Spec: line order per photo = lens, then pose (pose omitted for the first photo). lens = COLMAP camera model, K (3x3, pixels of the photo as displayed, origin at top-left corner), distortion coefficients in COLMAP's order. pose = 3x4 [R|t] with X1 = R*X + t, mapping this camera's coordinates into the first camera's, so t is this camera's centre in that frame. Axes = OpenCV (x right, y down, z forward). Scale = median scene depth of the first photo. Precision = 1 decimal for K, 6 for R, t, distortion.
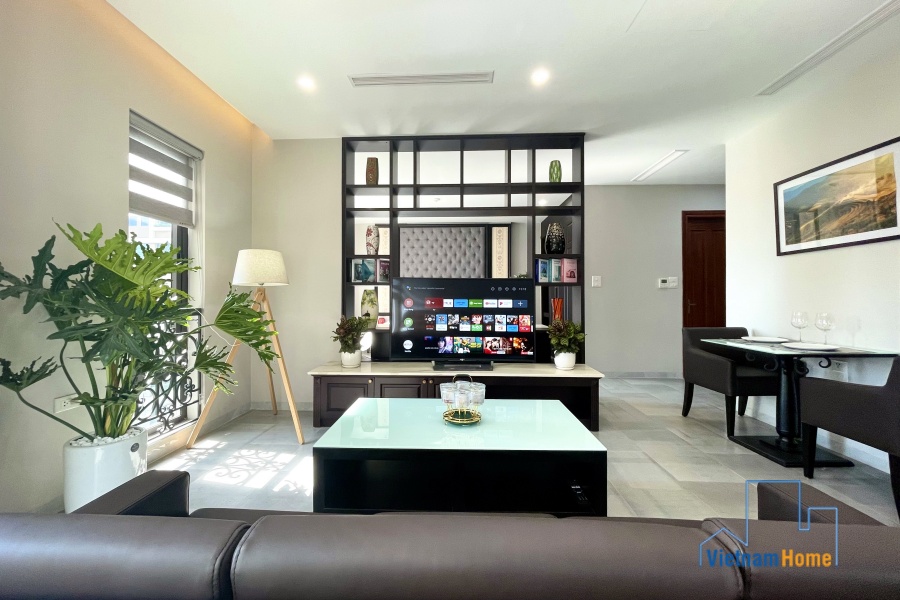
lens RADIAL K [[363.5, 0, 448.8], [0, 363.5, 292.4], [0, 0, 1]] dist [-0.000226, -0.000845]
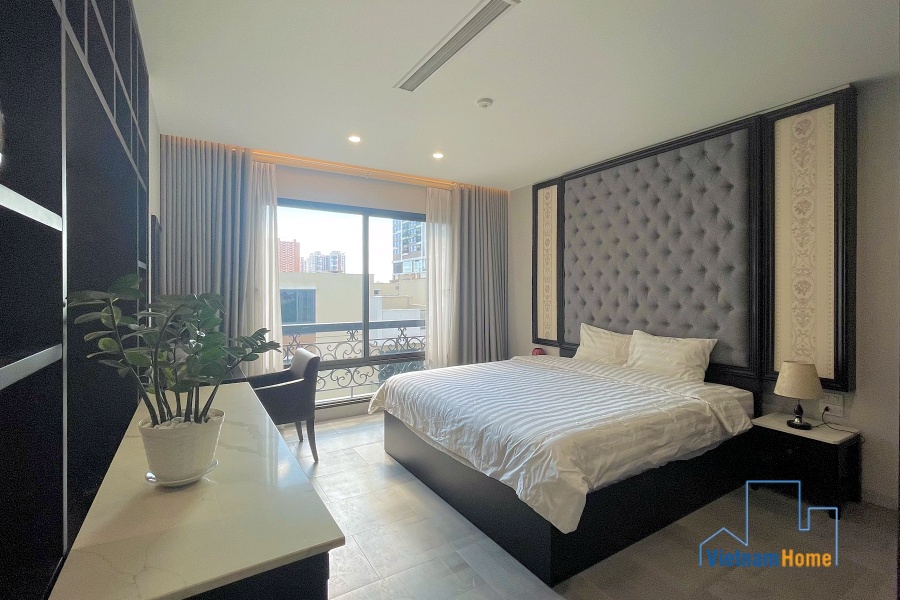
lens RADIAL K [[418.2, 0, 446.0], [0, 418.2, 292.8], [0, 0, 1]] dist [0.002147, 0.001792]
pose [[0.554081, 0.002514, -0.832459, 0.709020], [0.014229, 0.999821, 0.012491, -0.067119], [0.832341, -0.018766, 0.553946, 1.325672]]
